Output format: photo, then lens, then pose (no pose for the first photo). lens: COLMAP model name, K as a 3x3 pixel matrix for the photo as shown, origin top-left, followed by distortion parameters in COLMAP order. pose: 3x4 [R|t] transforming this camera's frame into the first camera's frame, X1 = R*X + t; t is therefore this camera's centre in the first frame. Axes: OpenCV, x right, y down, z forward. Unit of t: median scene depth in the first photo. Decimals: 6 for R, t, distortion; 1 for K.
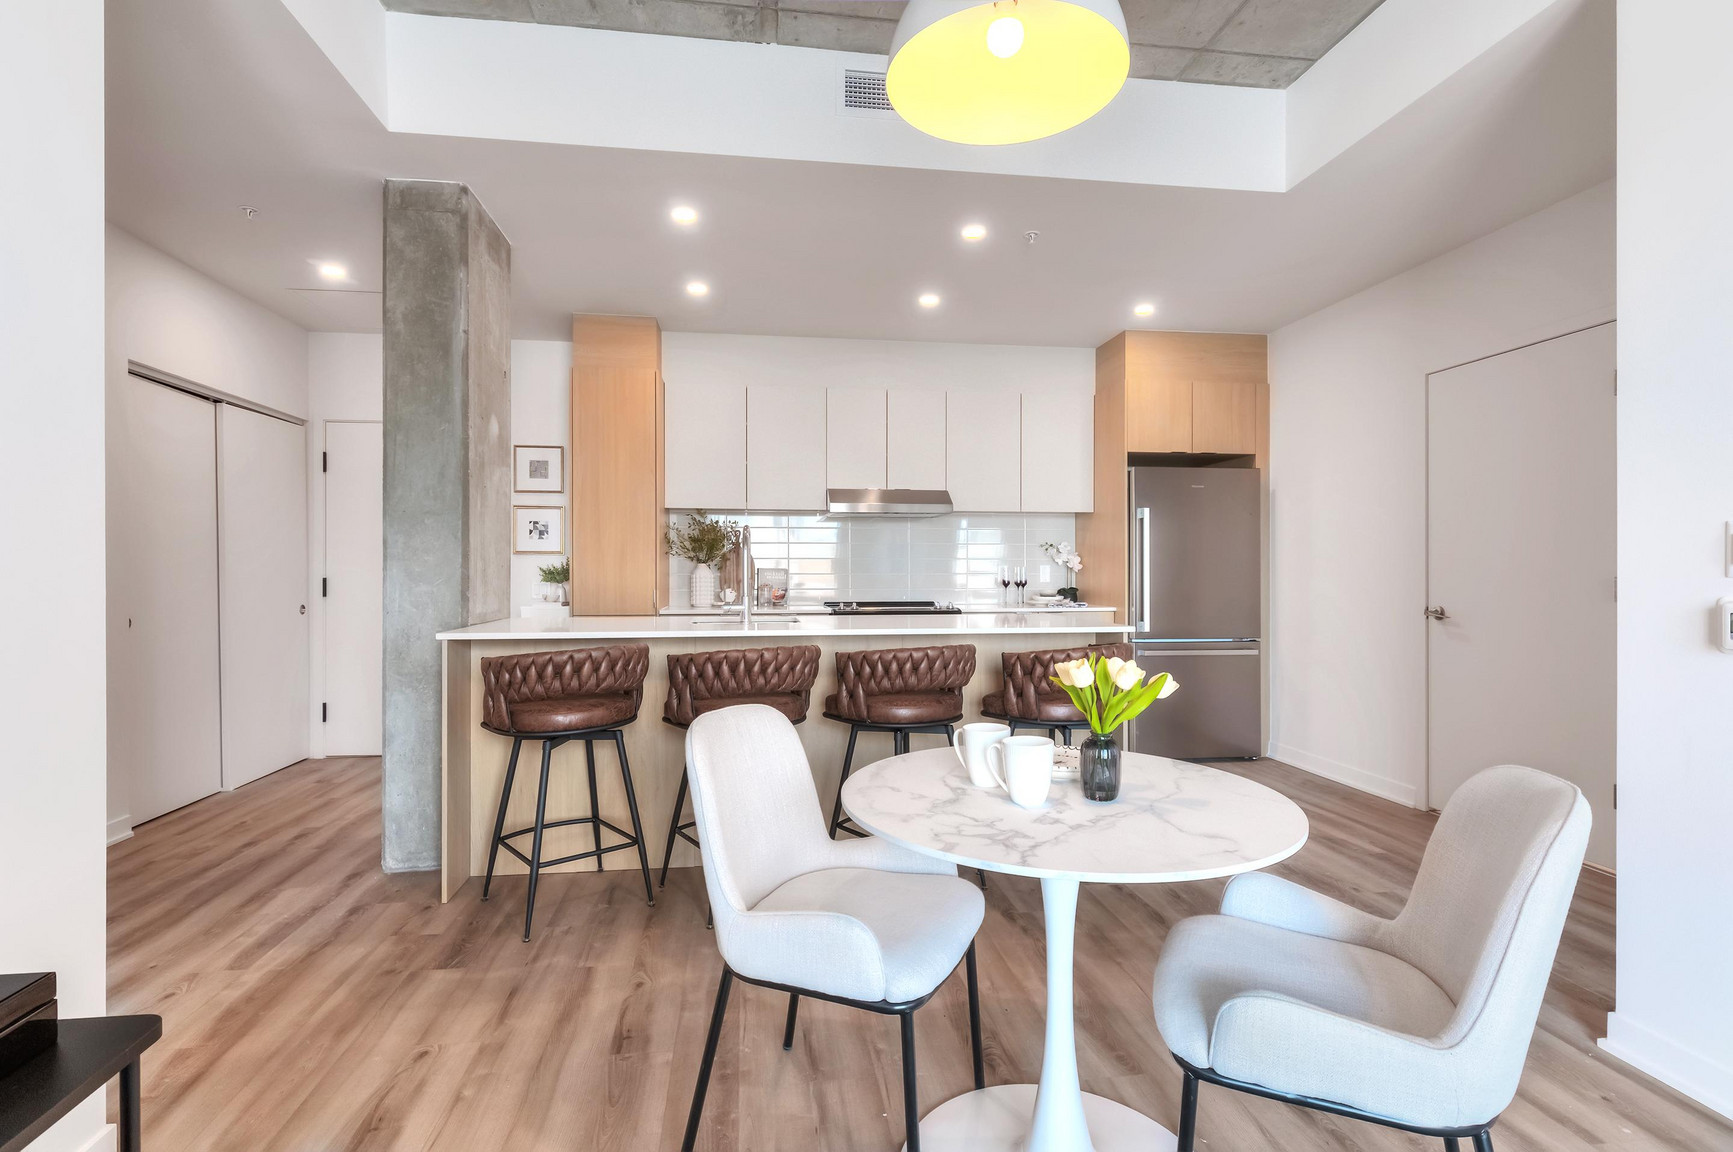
lens RADIAL K [[834.4, 0, 860.4], [0, 834.4, 575.6], [0, 0, 1]] dist [0.002274, -0.003415]
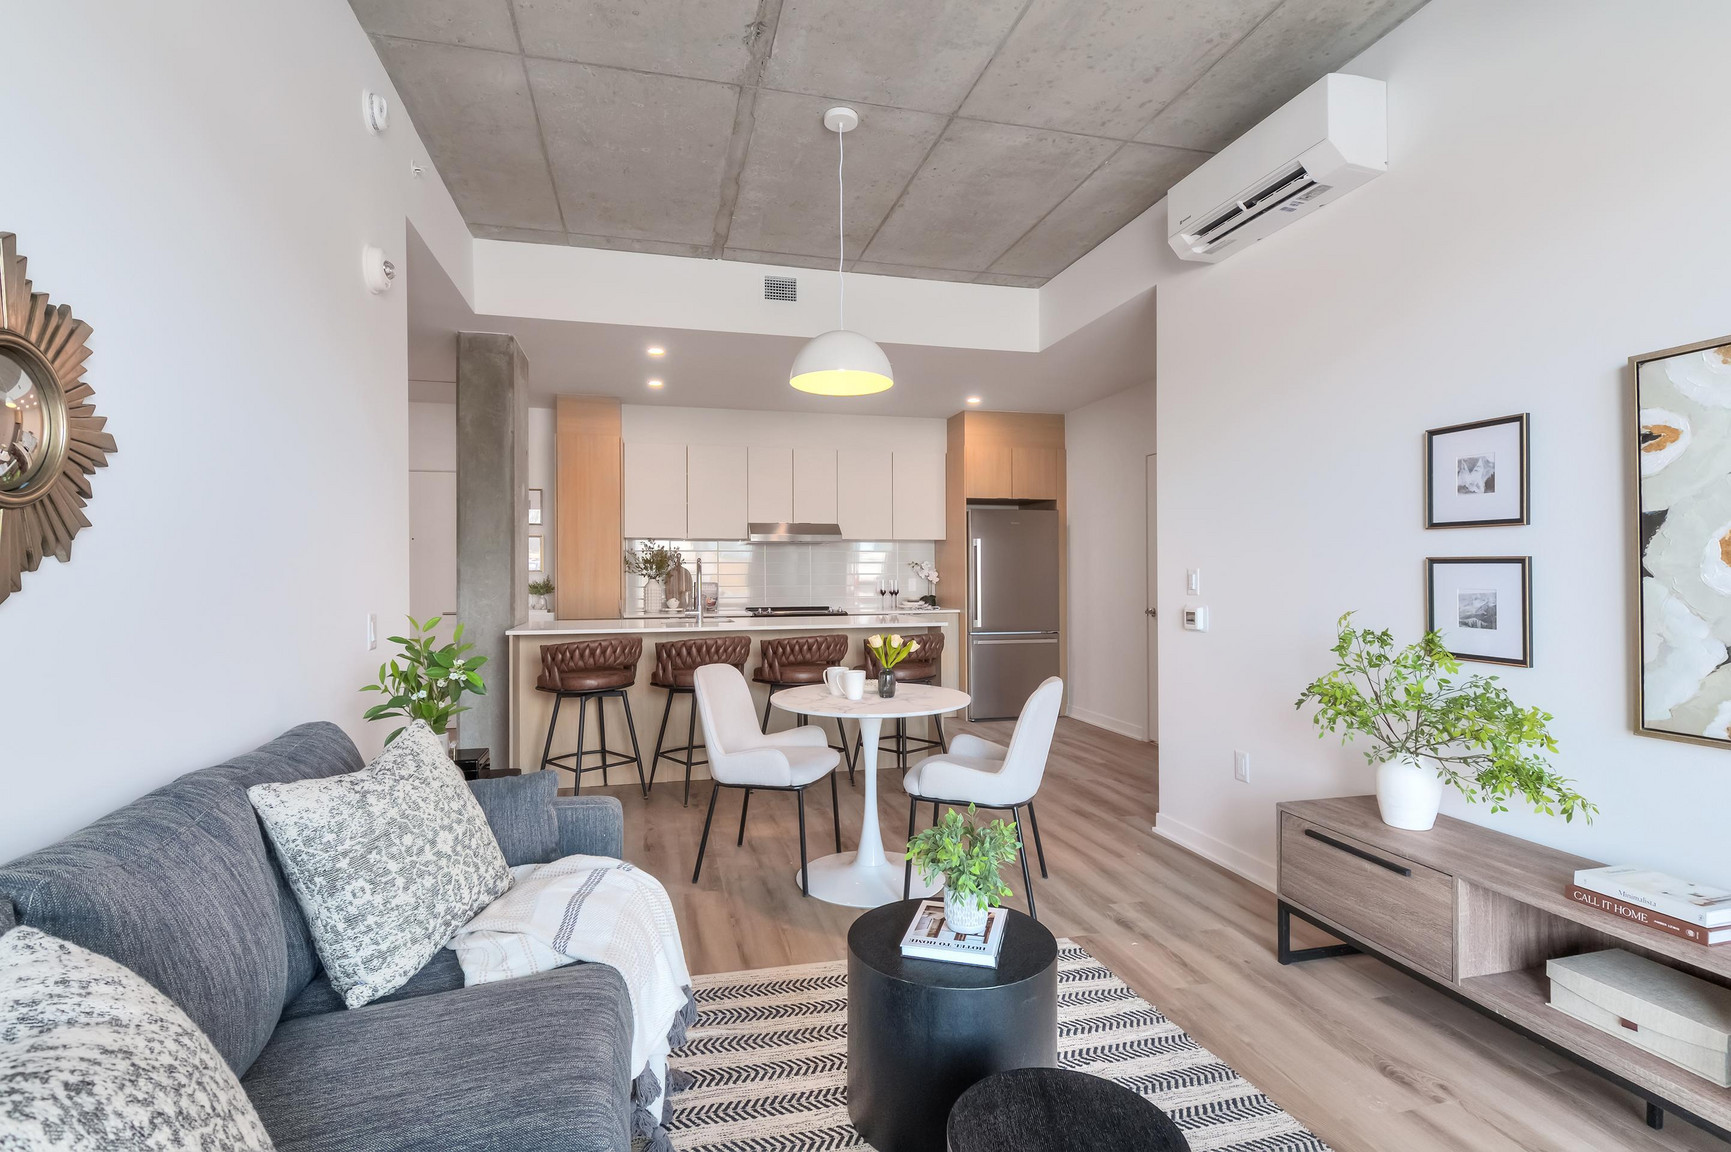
lens RADIAL K [[833.4, 0, 863.2], [0, 833.4, 576.0], [0, 0, 1]] dist [0.002274, -0.003415]
pose [[0.993615, -0.003832, 0.112757, -0.012064], [0.004055, 0.999990, -0.001752, -0.024520], [-0.112749, 0.002198, 0.993621, -0.536309]]
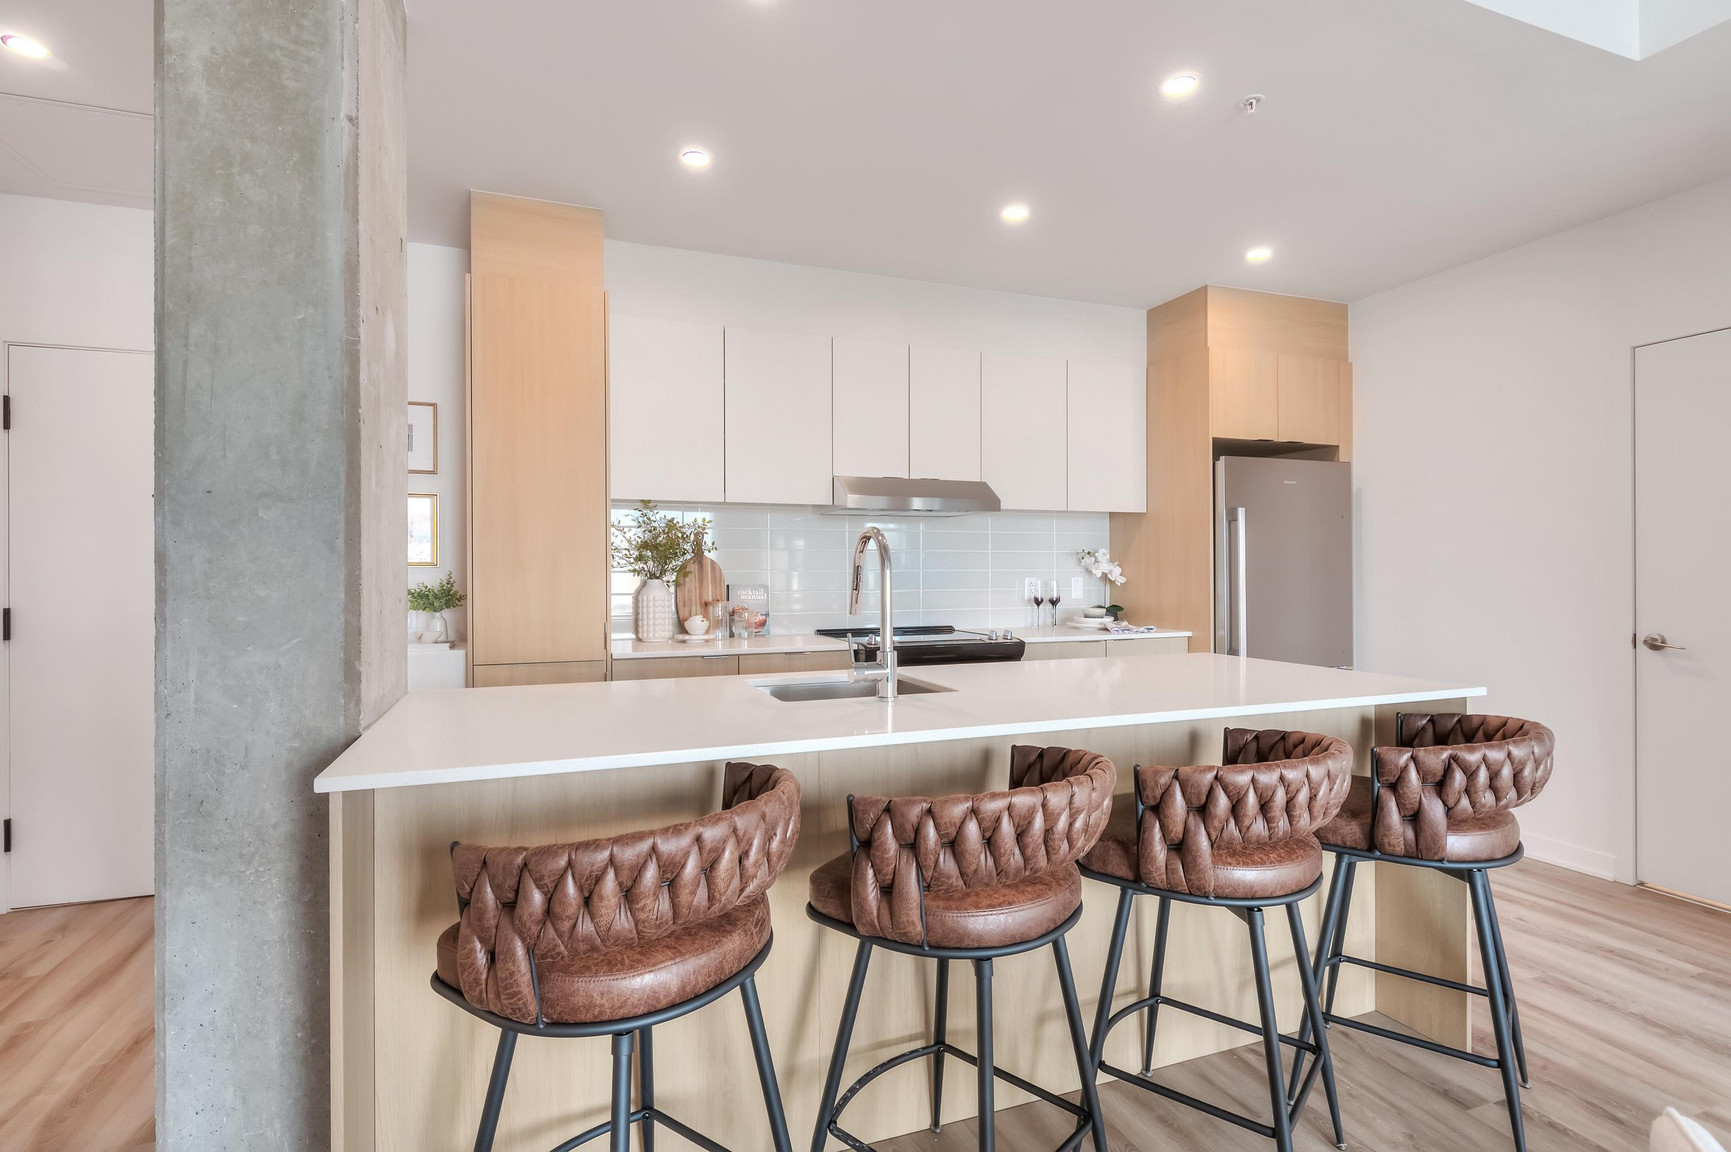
lens RADIAL K [[833.4, 0, 854.6], [0, 833.4, 572.9], [0, 0, 1]] dist [0.002274, -0.003415]
pose [[0.975475, -0.003821, 0.220078, -0.278900], [0.004236, 0.999990, -0.001416, -0.027955], [-0.220071, 0.002314, 0.975481, 0.439801]]
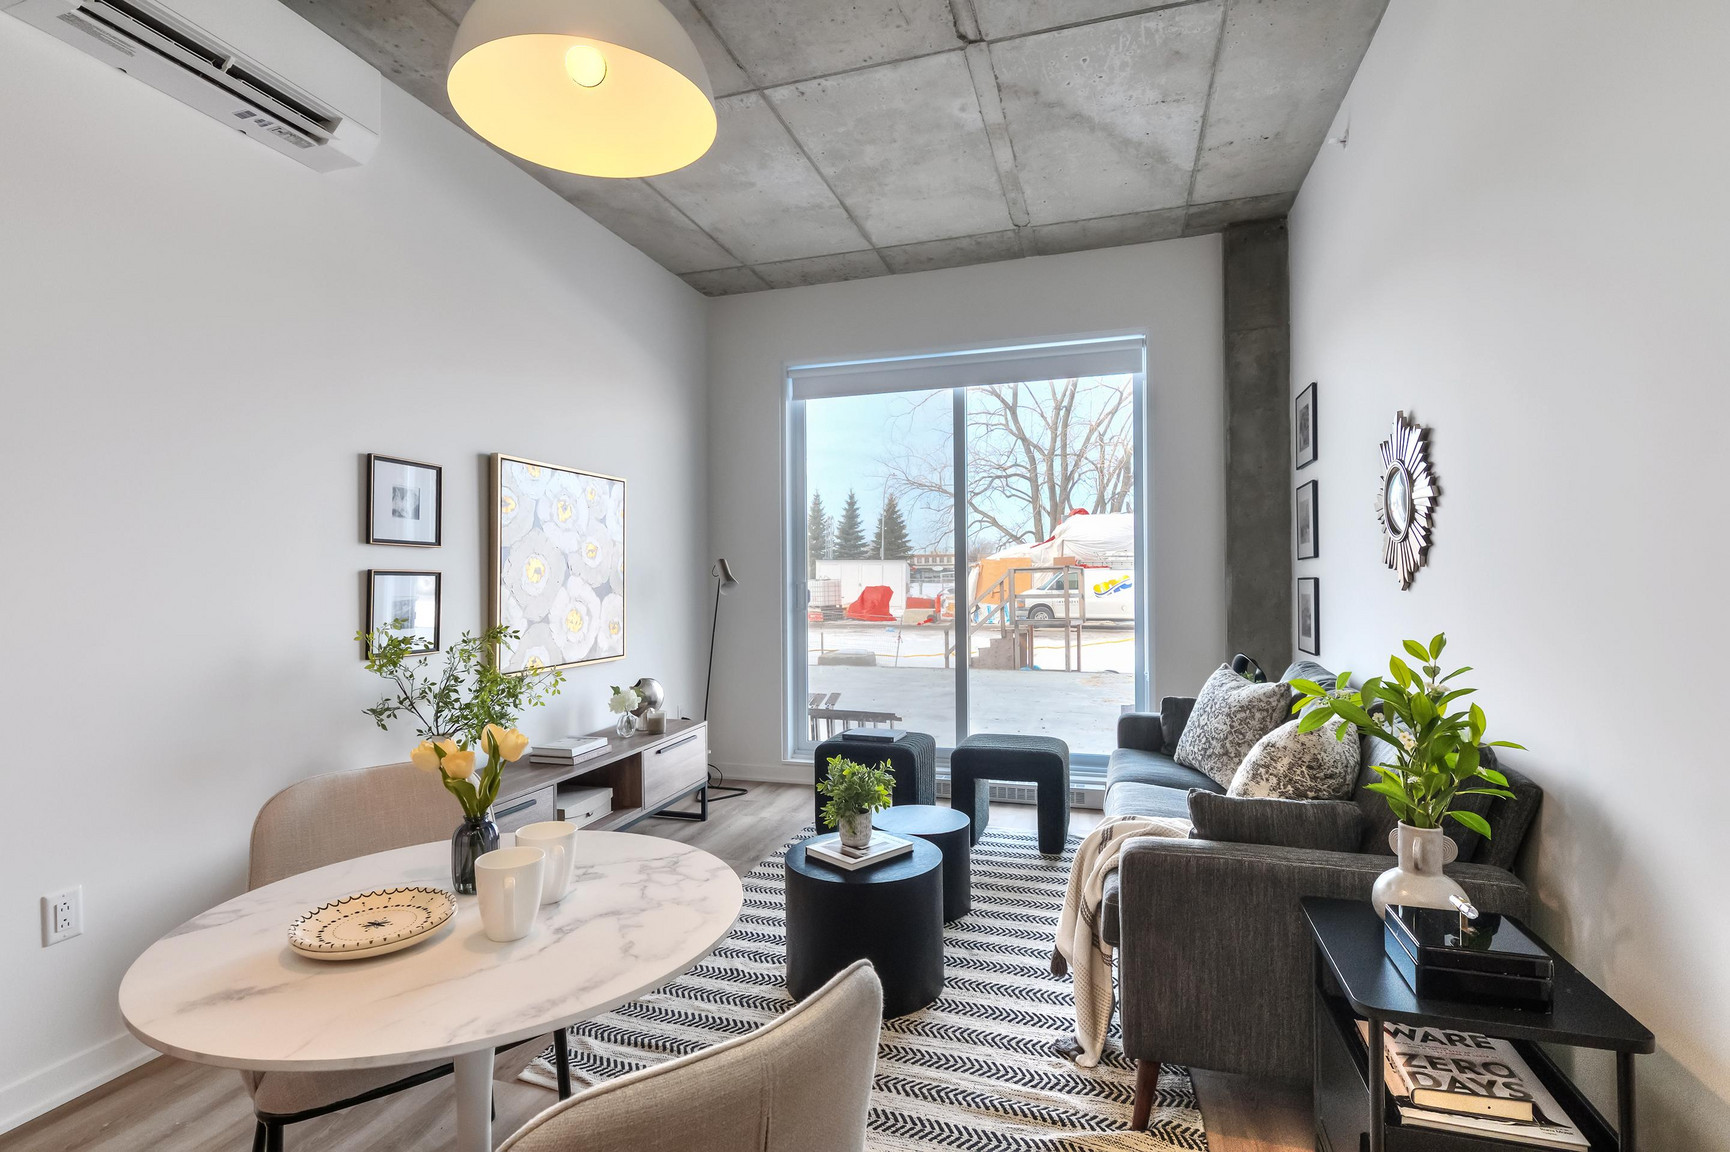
lens RADIAL K [[832.9, 0, 860.7], [0, 832.9, 572.8], [0, 0, 1]] dist [0.002274, -0.003415]
pose [[-0.908248, 0.011407, 0.418277, -0.207307], [0.011687, 0.999930, -0.001892, -0.030012], [-0.418269, 0.003170, -0.908317, 0.726685]]
